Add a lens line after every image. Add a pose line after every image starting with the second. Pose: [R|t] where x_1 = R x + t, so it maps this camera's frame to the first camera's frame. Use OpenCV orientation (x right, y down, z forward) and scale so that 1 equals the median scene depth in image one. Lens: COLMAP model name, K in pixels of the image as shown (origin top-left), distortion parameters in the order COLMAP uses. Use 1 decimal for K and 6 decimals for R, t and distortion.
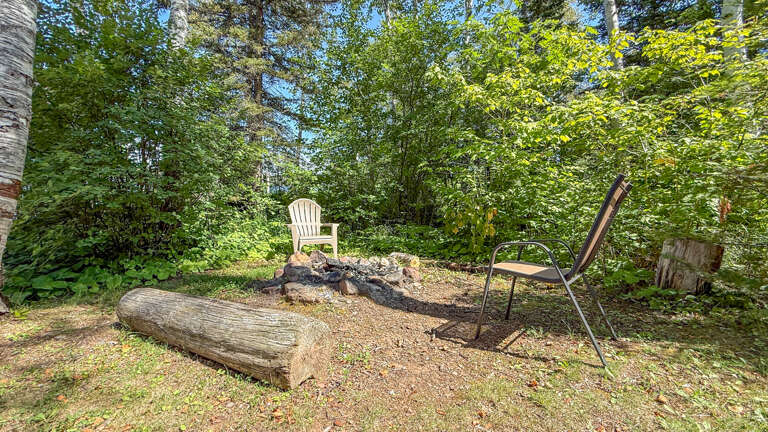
lens RADIAL K [[309.9, 0, 384.0], [0, 309.9, 216.0], [0, 0, 1]] dist [0.000149, 0.000012]
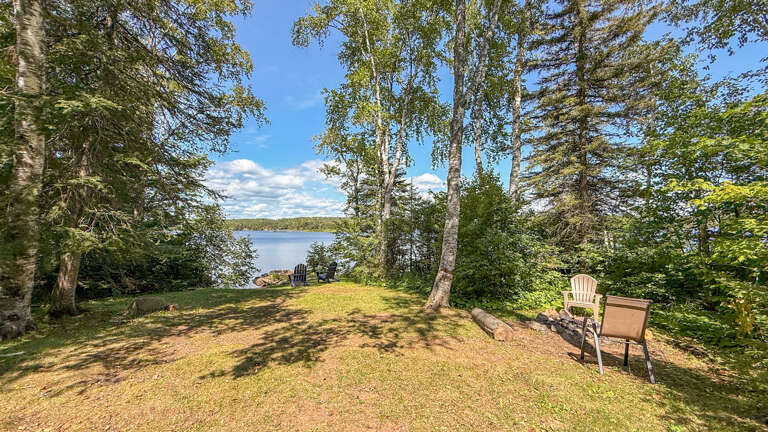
lens RADIAL K [[309.9, 0, 384.0], [0, 309.9, 216.0], [0, 0, 1]] dist [0.000149, 0.000012]
pose [[0.443572, -0.071003, -0.893422, 1.757754], [-0.059863, 0.992284, -0.108581, -0.309173], [0.894237, 0.101646, 0.435898, -1.380615]]
